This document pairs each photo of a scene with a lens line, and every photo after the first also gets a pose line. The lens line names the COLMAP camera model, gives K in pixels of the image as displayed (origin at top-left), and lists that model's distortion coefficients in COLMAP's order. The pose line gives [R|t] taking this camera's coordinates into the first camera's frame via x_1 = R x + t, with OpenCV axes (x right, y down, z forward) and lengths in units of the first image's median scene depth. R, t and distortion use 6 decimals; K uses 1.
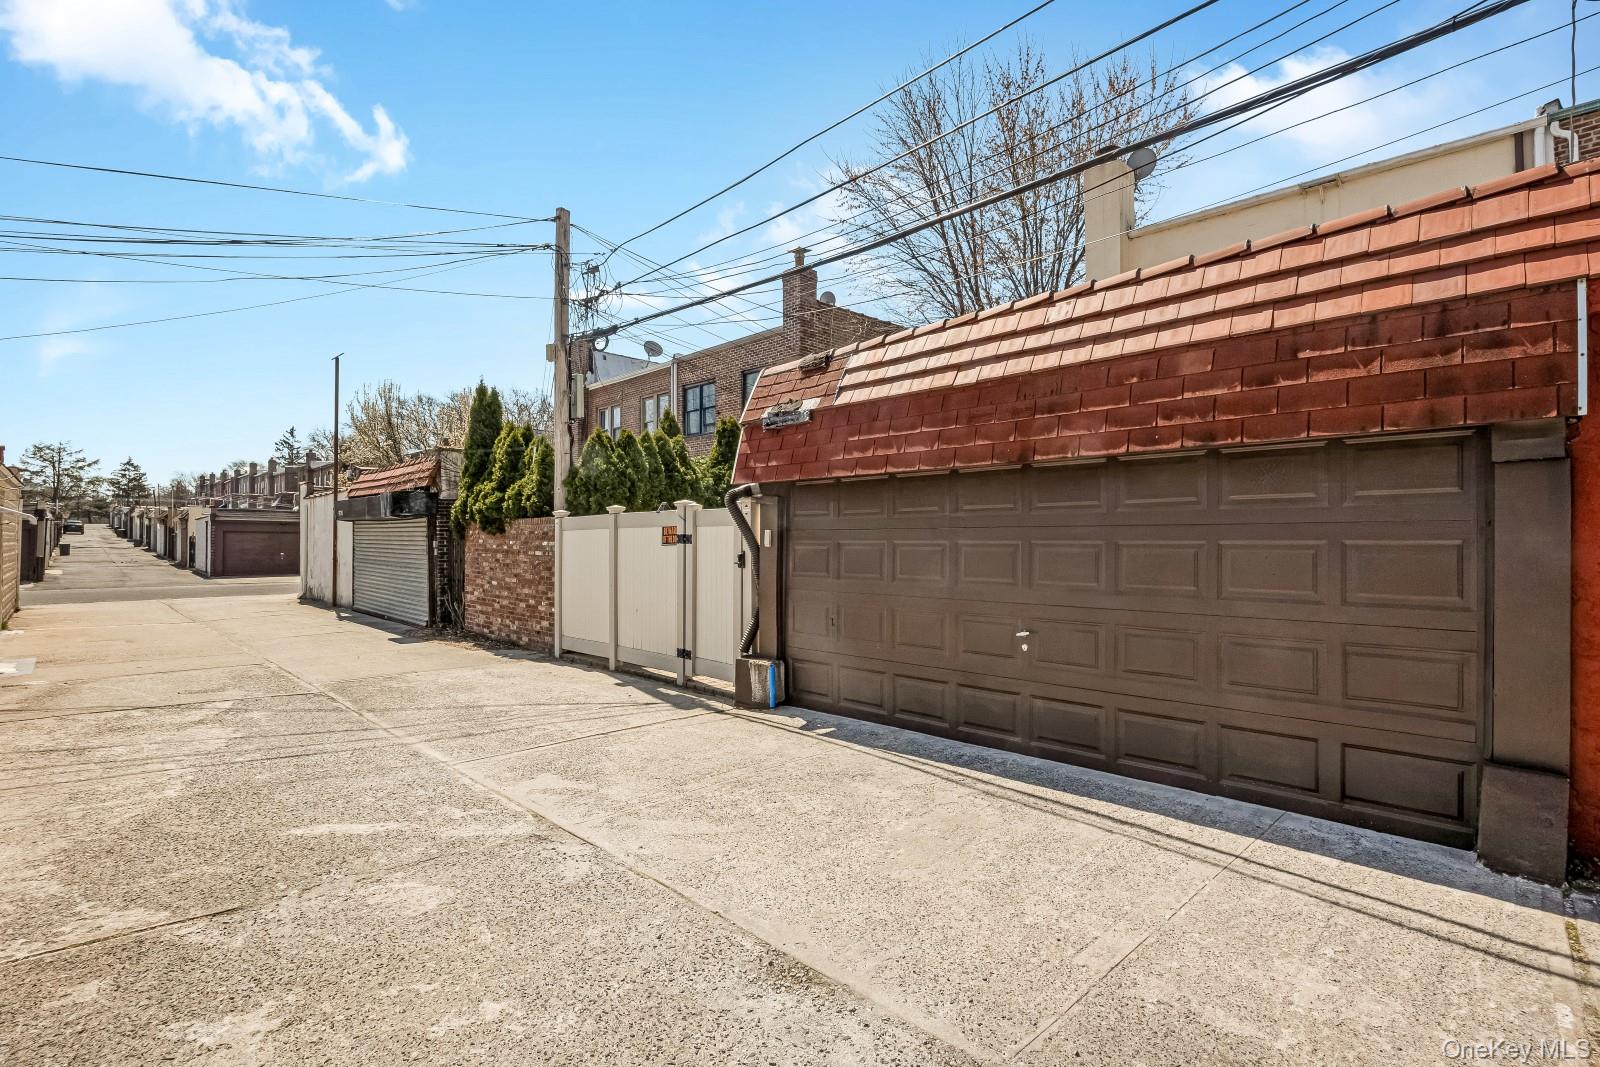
lens RADIAL K [[749.7, 0, 800.0], [0, 749.7, 533.5], [0, 0, 1]] dist [-0.013236, -0.000058]
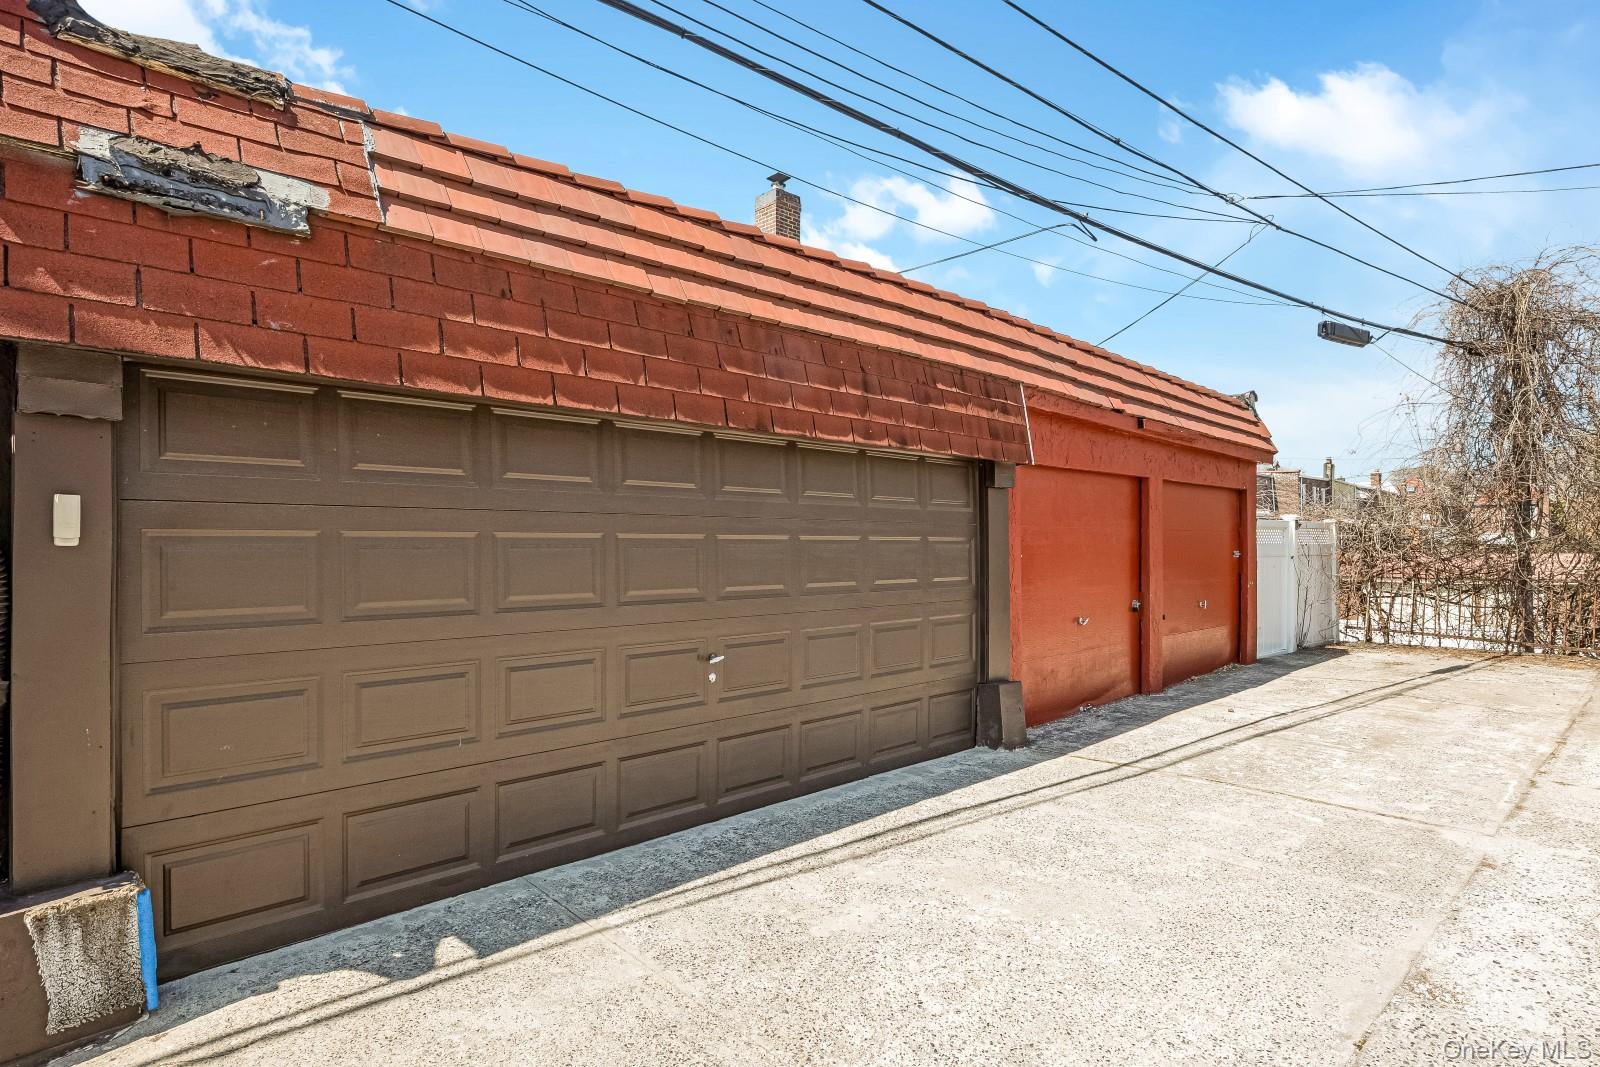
lens RADIAL K [[851.5, 0, 809.8], [0, 851.5, 540.1], [0, 0, 1]] dist [-0.006866, -0.001763]
pose [[0.012430, 0.008510, 0.999887, -0.658131], [-0.008747, 0.999926, -0.008402, 0.025653], [-0.999884, -0.008641, 0.012503, 1.072298]]
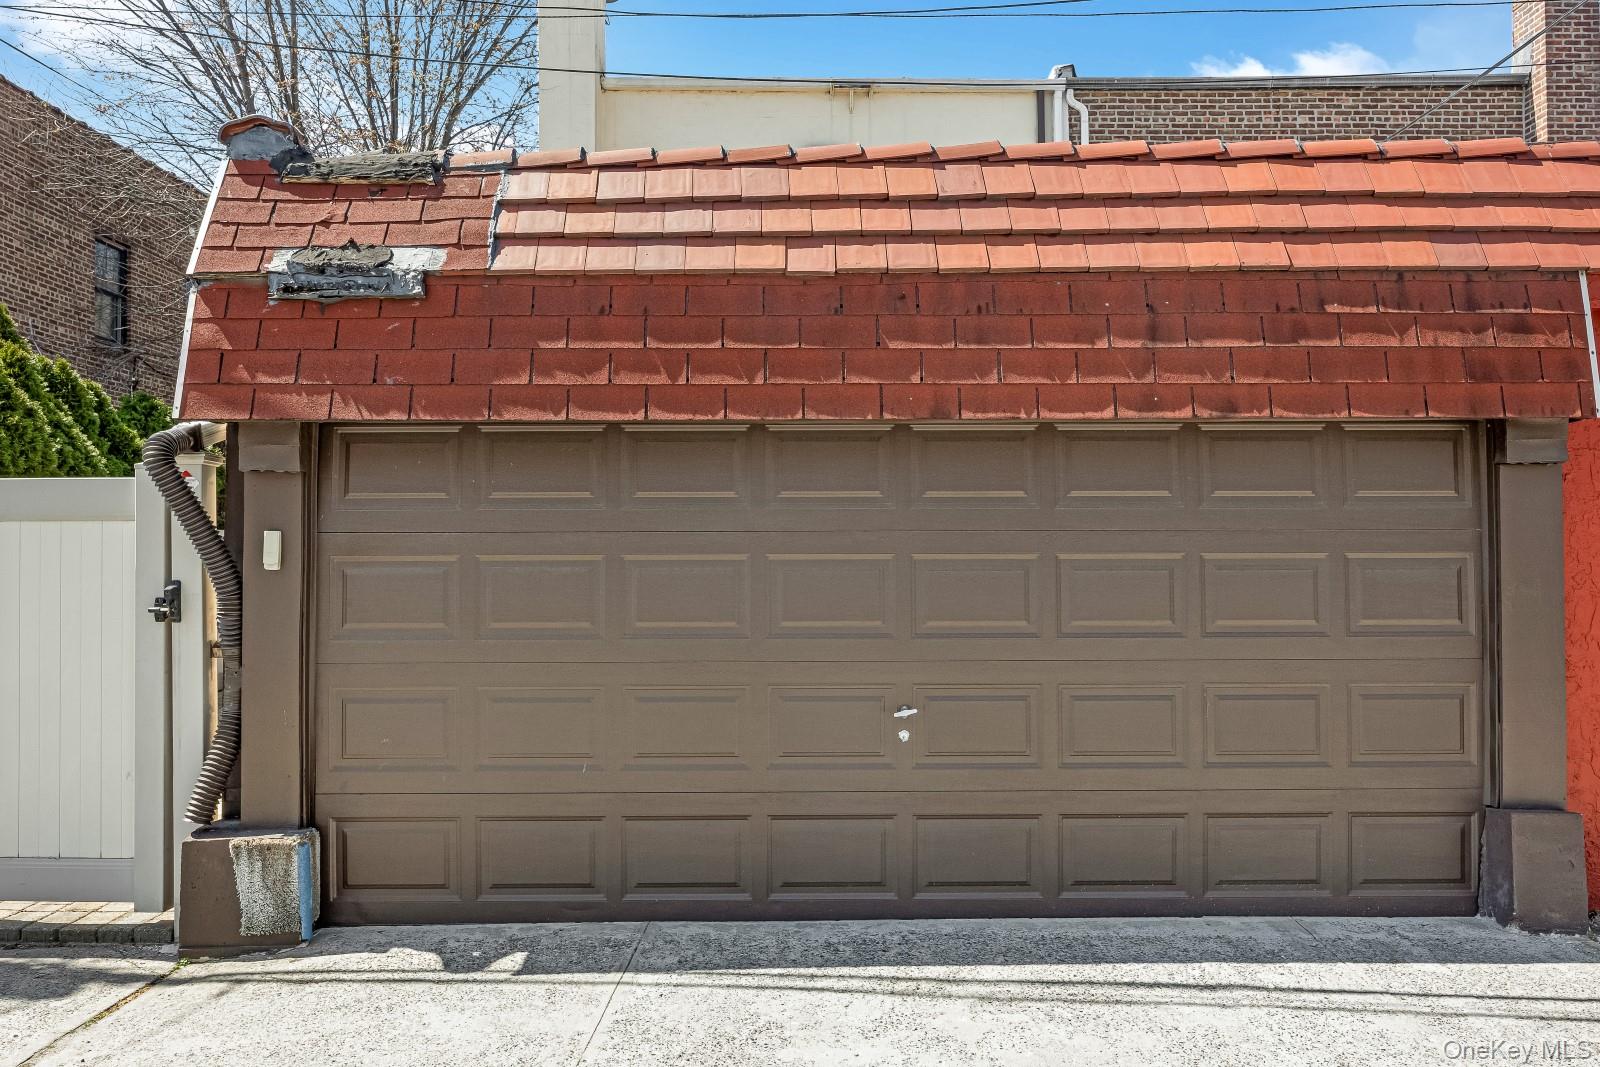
lens RADIAL K [[1179.4, 0, 801.1], [0, 1179.4, 539.3], [0, 0, 1]] dist [-0.006613, 0.000921]
pose [[0.703019, 0.013116, 0.711050, -0.500672], [-0.004981, 0.999896, -0.013519, 0.012892], [-0.711153, 0.005962, 0.703012, 0.486075]]
